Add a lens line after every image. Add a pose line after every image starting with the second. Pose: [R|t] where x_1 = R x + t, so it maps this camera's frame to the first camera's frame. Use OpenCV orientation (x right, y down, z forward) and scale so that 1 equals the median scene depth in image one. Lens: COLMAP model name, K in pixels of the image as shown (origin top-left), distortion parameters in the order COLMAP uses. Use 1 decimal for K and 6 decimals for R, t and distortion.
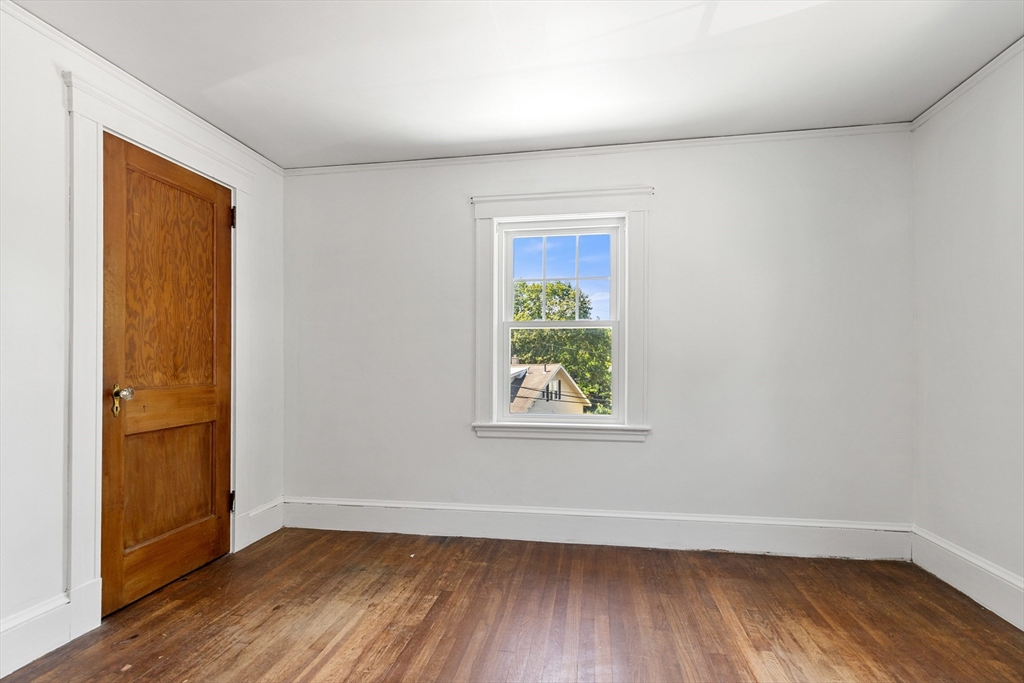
lens RADIAL K [[482.3, 0, 514.9], [0, 482.3, 362.8], [0, 0, 1]] dist [0.001235, 0.000084]
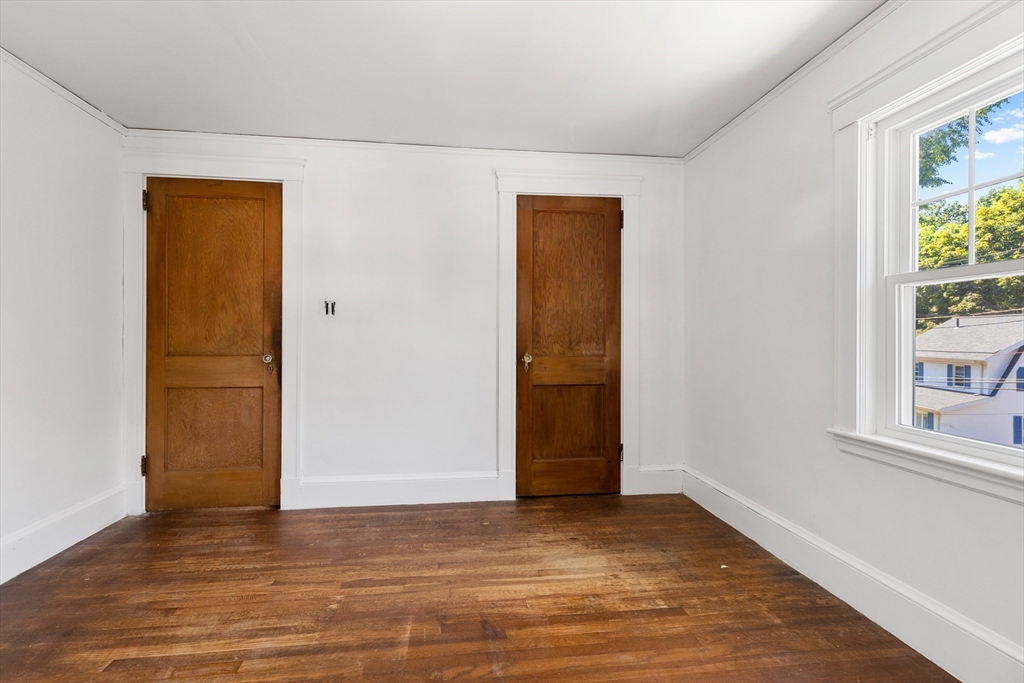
lens RADIAL K [[463.4, 0, 501.8], [0, 463.4, 335.3], [0, 0, 1]] dist [0.004612, 0.000036]
pose [[0.271784, 0.000039, -0.962358, 0.529716], [-0.004729, 0.999988, -0.001295, -0.006836], [0.962347, 0.004903, 0.271781, 0.446146]]
